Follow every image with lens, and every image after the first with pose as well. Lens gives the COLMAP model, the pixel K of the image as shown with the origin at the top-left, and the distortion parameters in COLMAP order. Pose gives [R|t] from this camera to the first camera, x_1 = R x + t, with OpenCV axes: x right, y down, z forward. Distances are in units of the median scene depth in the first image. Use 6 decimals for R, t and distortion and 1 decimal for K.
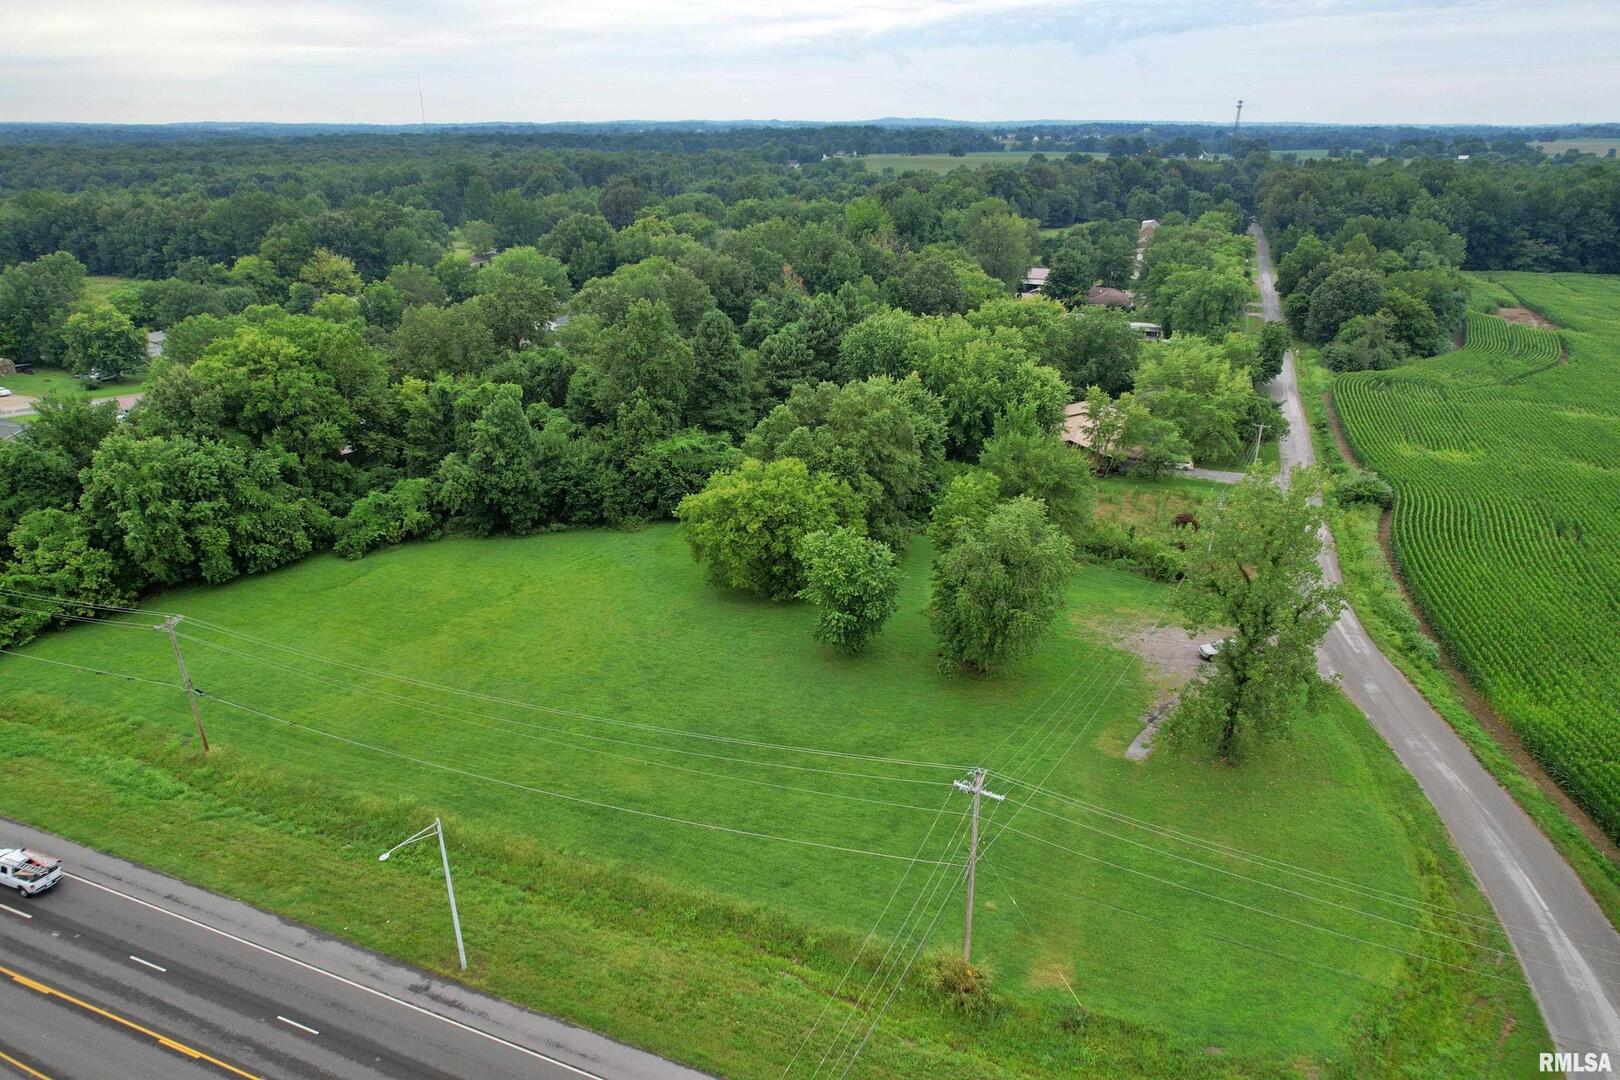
lens RADIAL K [[1029.0, 0, 810.4], [0, 1029.0, 535.5], [0, 0, 1]] dist [-0.077355, 0.067348]
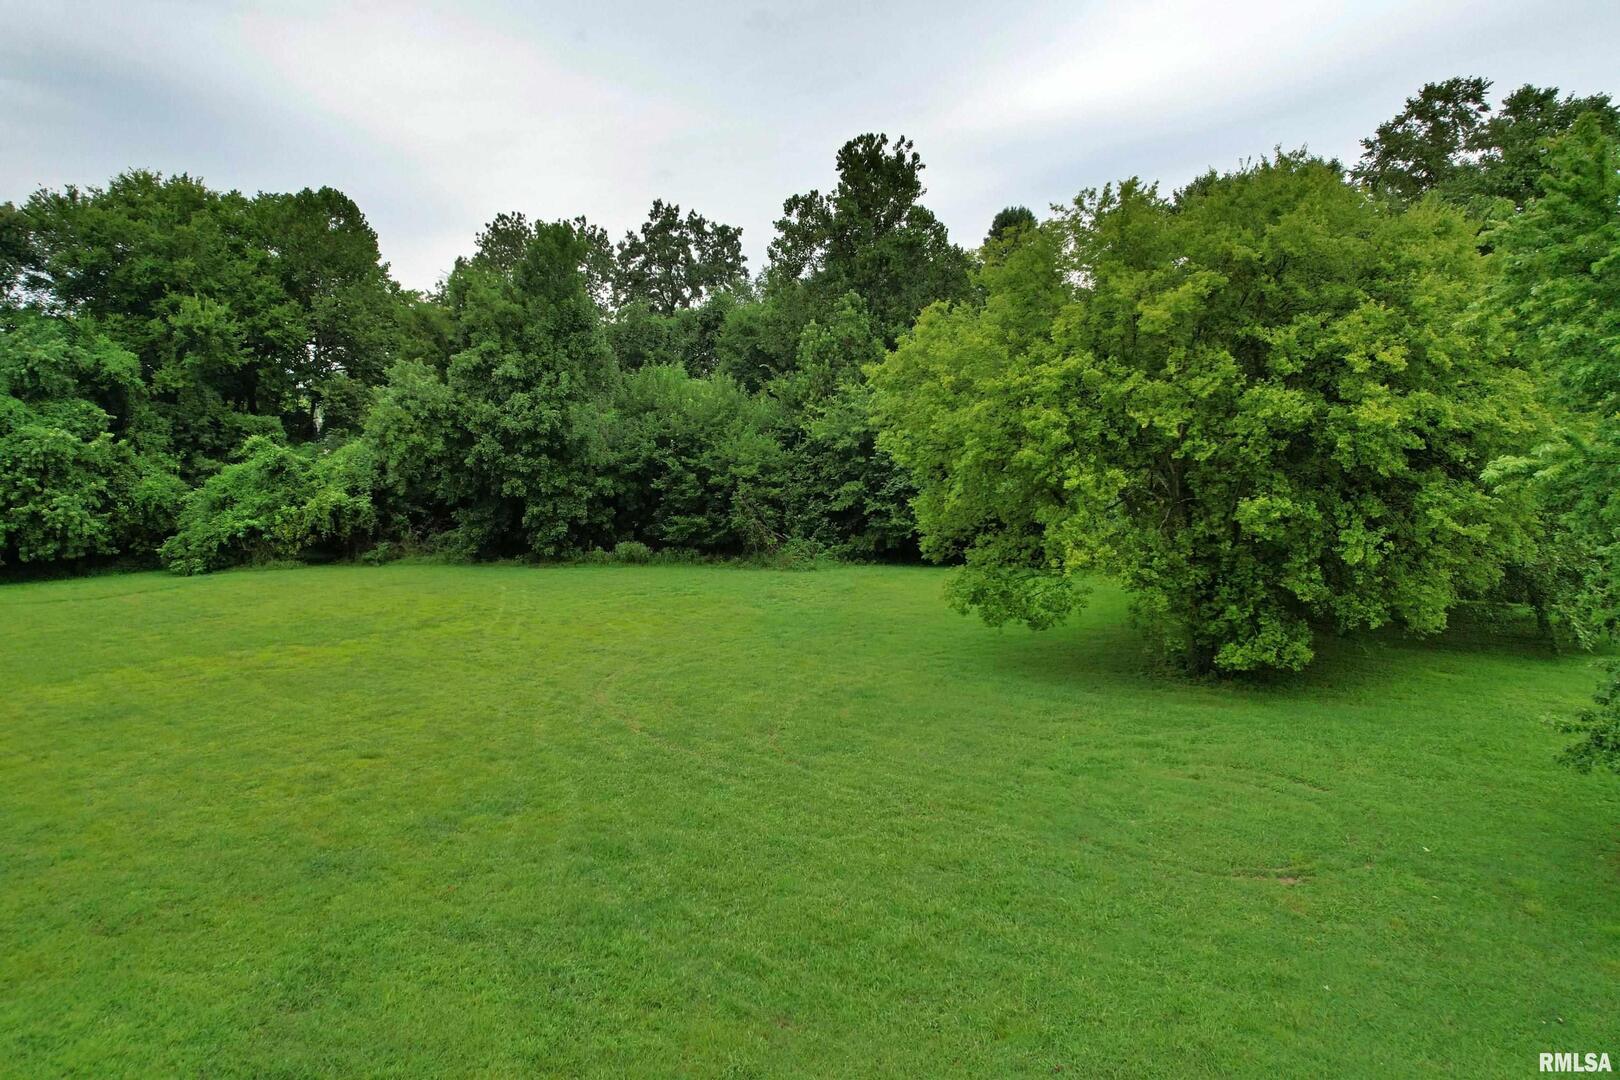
lens RADIAL K [[1029.0, 0, 810.4], [0, 1029.0, 535.5], [0, 0, 1]] dist [-0.077355, 0.067348]
pose [[0.961575, 0.029669, -0.272934, -0.055615], [-0.101716, 0.961895, -0.253795, 0.088774], [0.255004, 0.271804, 0.927952, 0.619612]]
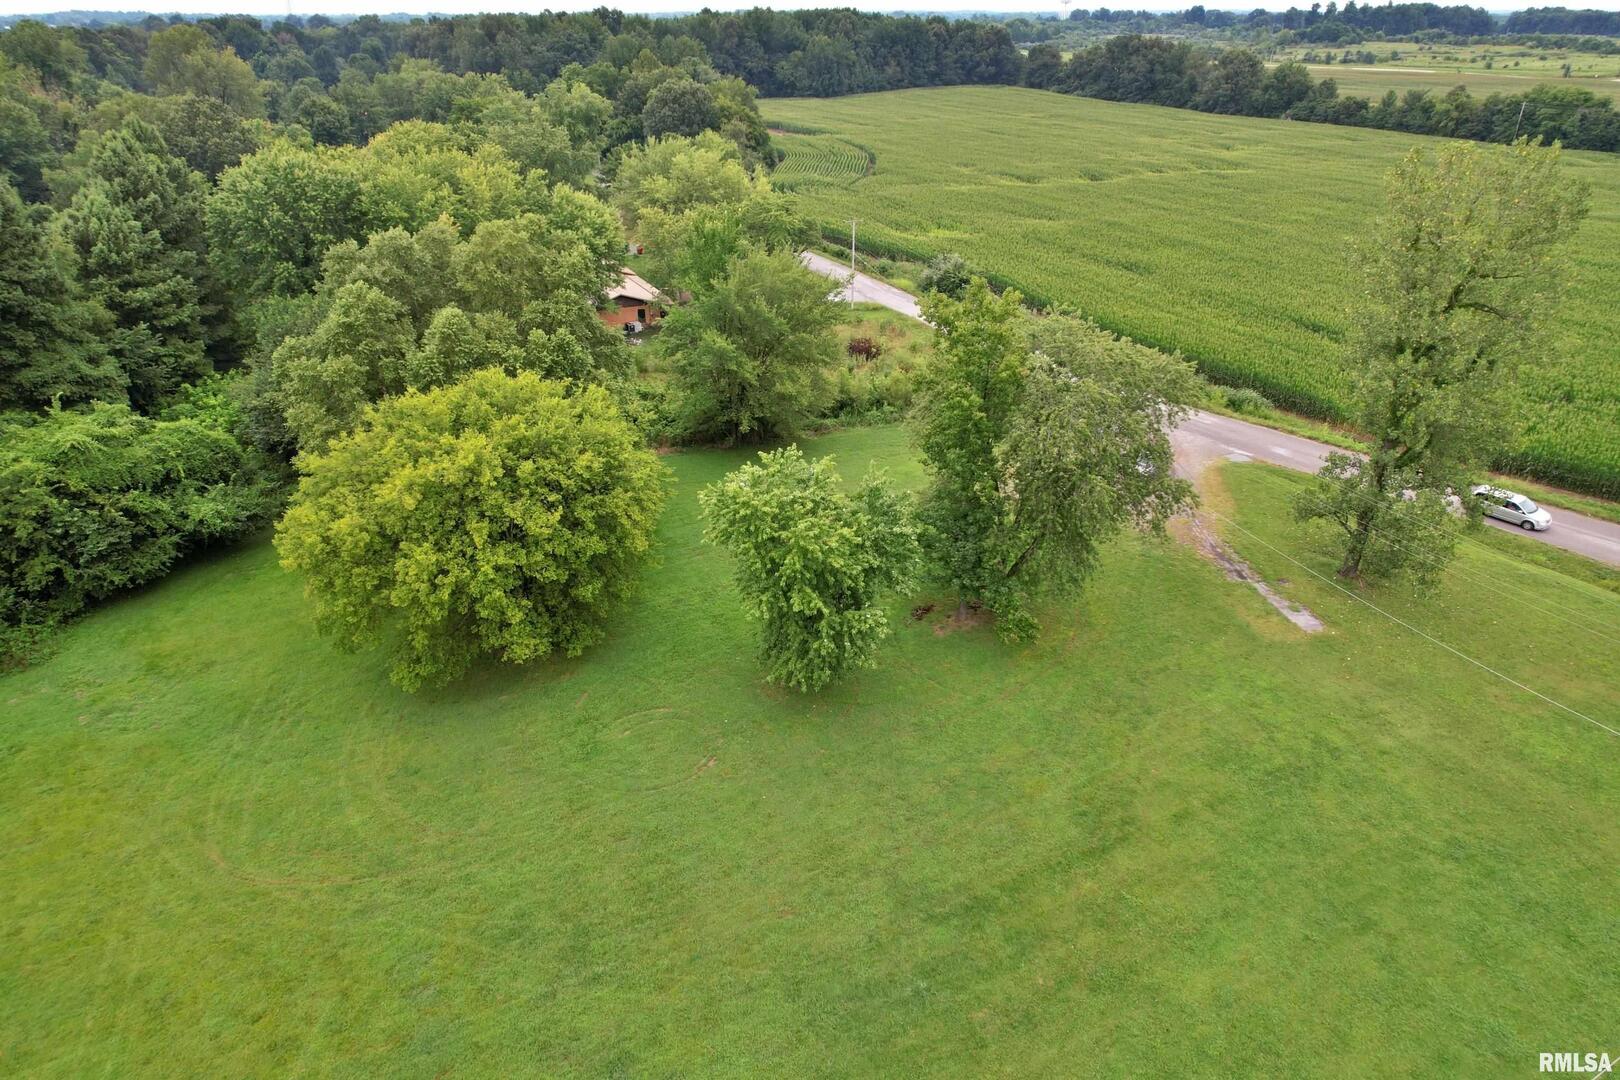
lens RADIAL K [[1029.0, 0, 810.4], [0, 1029.0, 535.5], [0, 0, 1]] dist [-0.077355, 0.067348]
pose [[0.668335, -0.337431, 0.662924, -0.218886], [0.281646, 0.939633, 0.194332, -0.044066], [-0.688479, 0.056831, 0.723026, 0.481437]]
